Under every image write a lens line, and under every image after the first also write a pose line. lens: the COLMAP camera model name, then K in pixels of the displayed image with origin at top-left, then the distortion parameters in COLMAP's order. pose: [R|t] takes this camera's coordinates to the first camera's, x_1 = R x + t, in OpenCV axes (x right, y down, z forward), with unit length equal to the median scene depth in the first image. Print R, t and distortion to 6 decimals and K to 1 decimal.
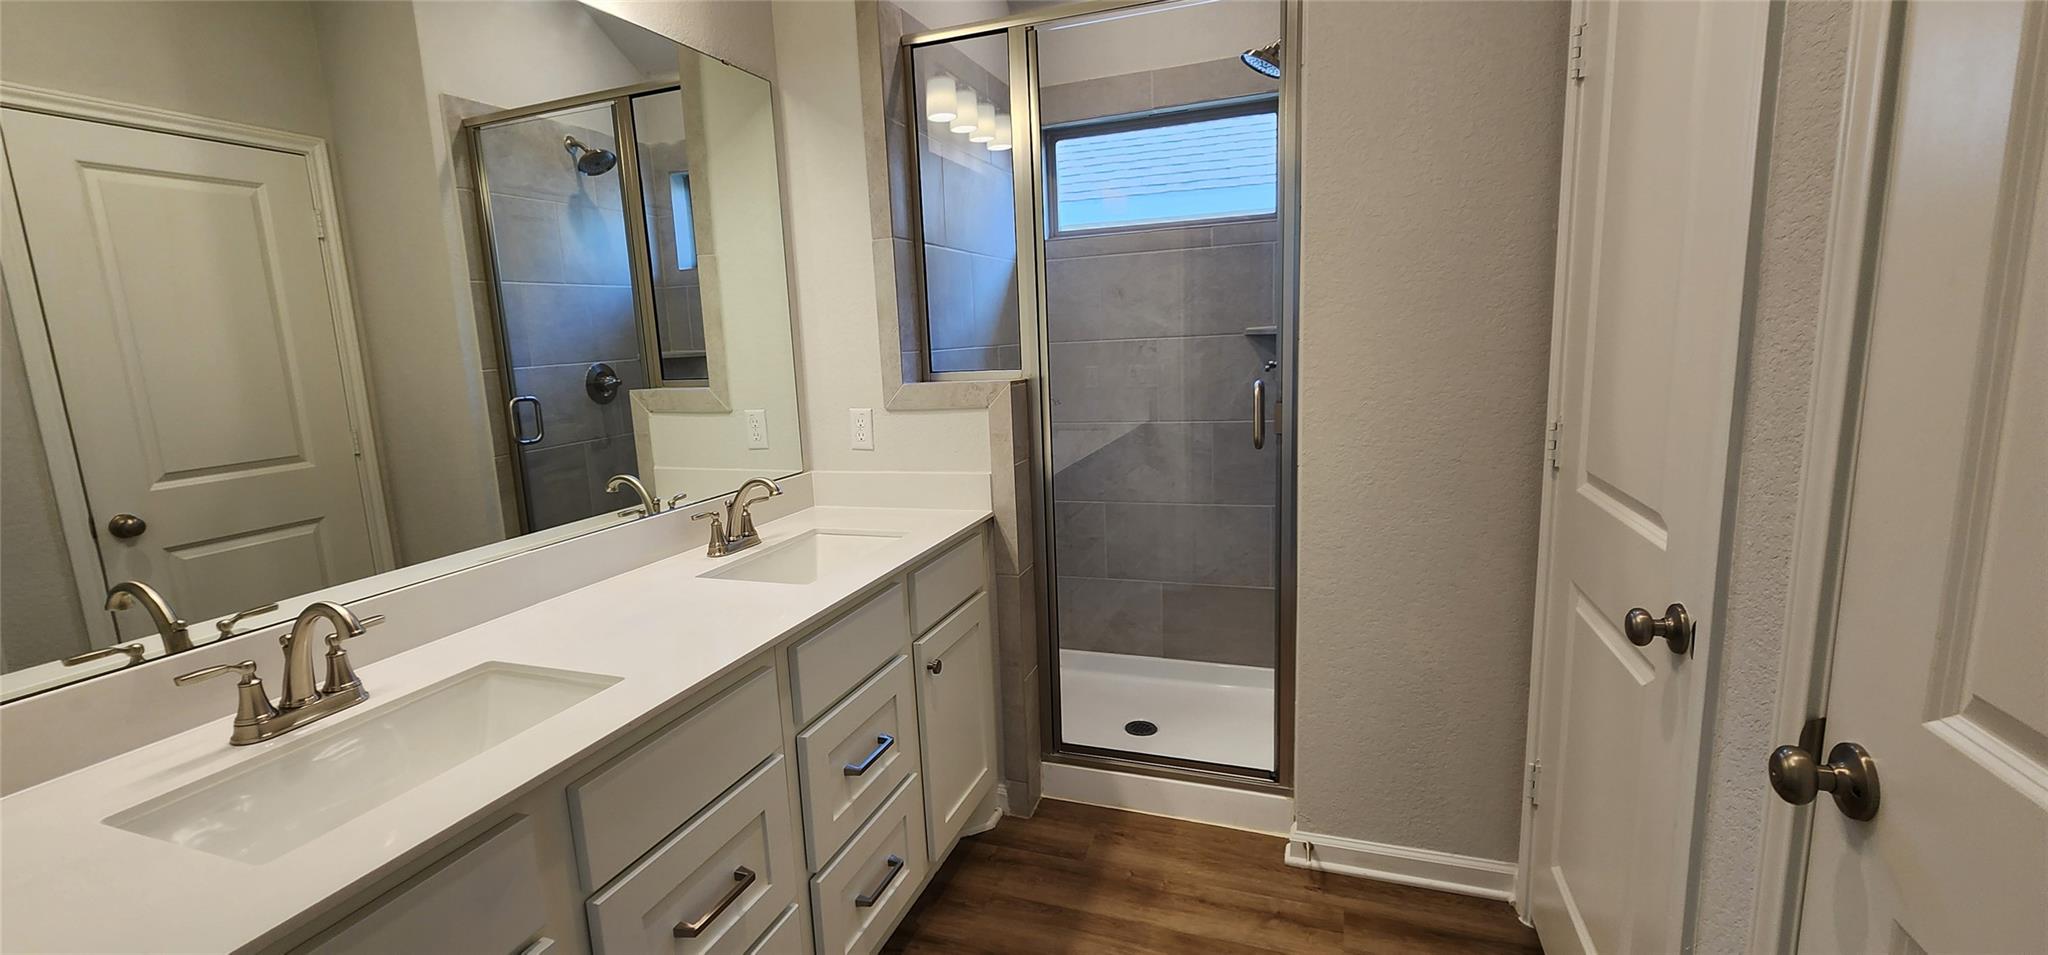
lens RADIAL K [[842.0, 0, 1021.2], [0, 842.0, 492.1], [0, 0, 1]] dist [-0.003498, -0.000200]
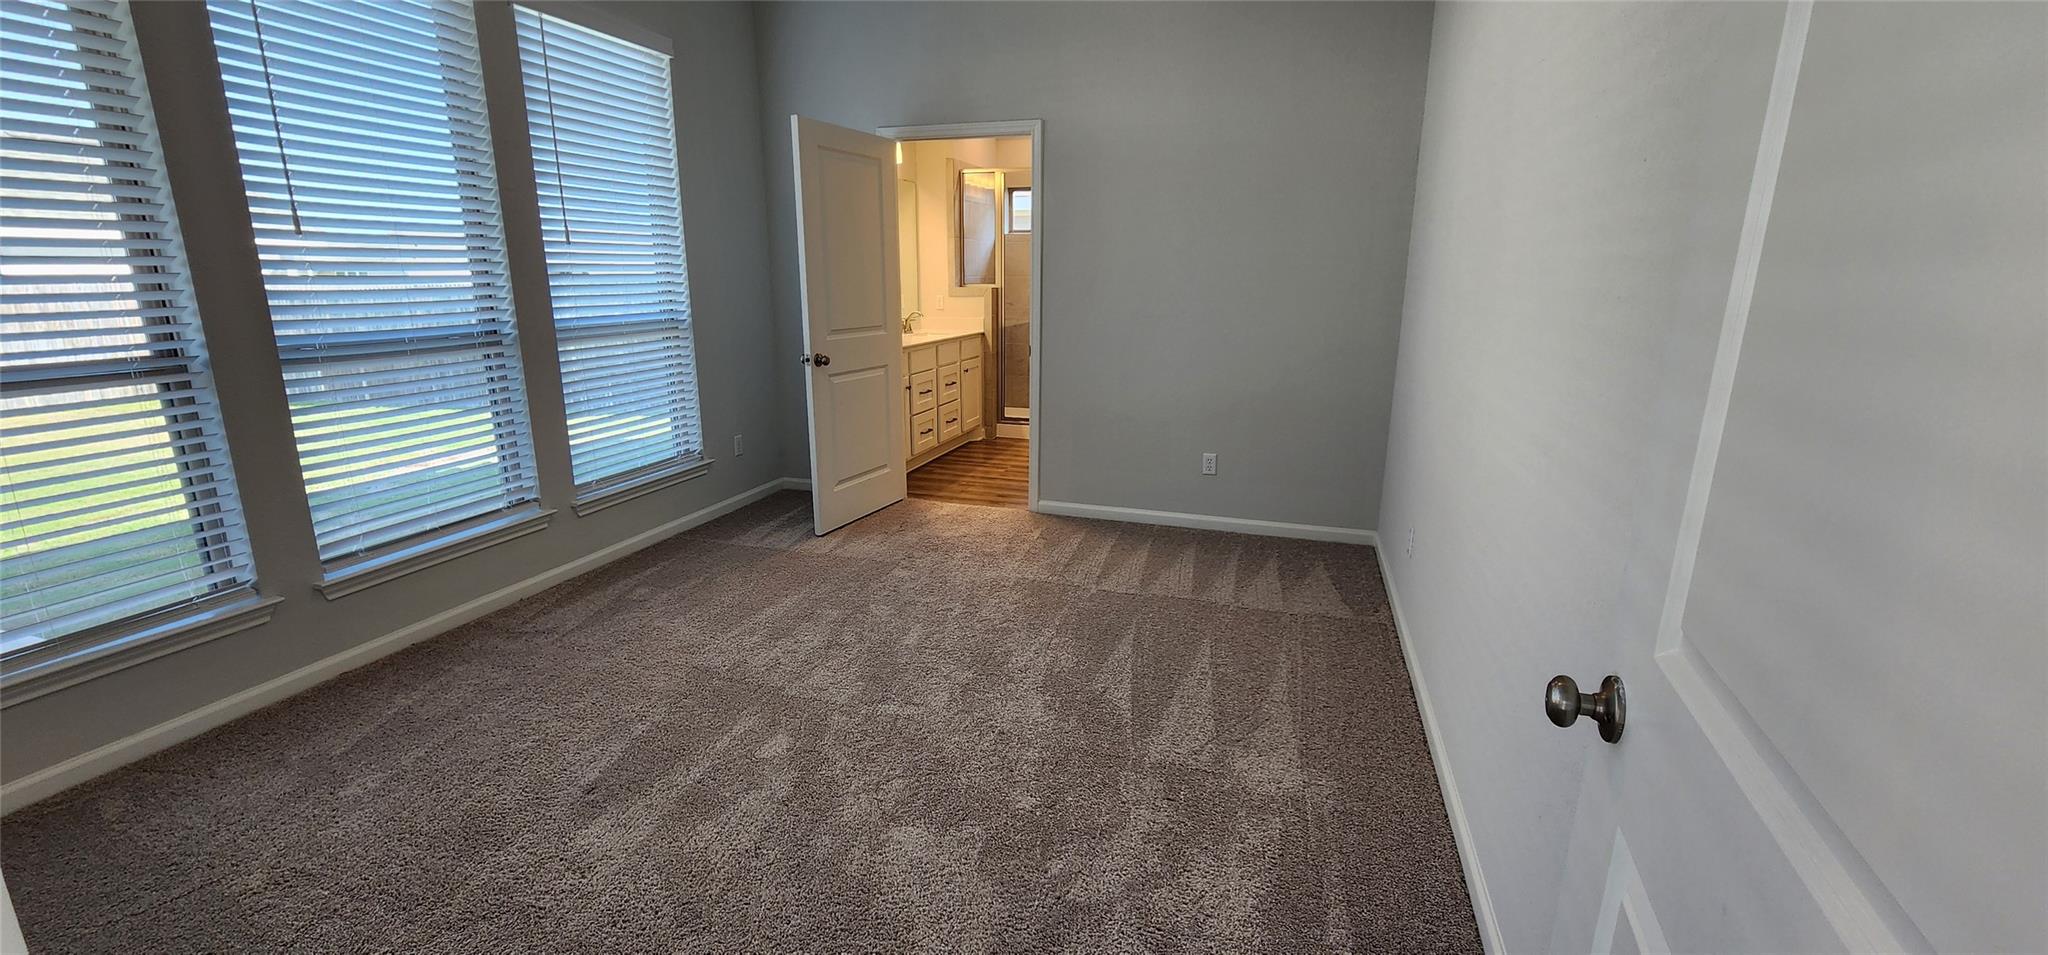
lens RADIAL K [[842.0, 0, 1024.5], [0, 842.0, 481.3], [0, 0, 1]] dist [-0.003498, -0.000200]
pose [[0.998047, 0.040640, 0.047430, -0.009875], [-0.043343, 0.997408, 0.057433, 0.367572], [-0.044973, -0.059376, 0.997222, -1.985602]]
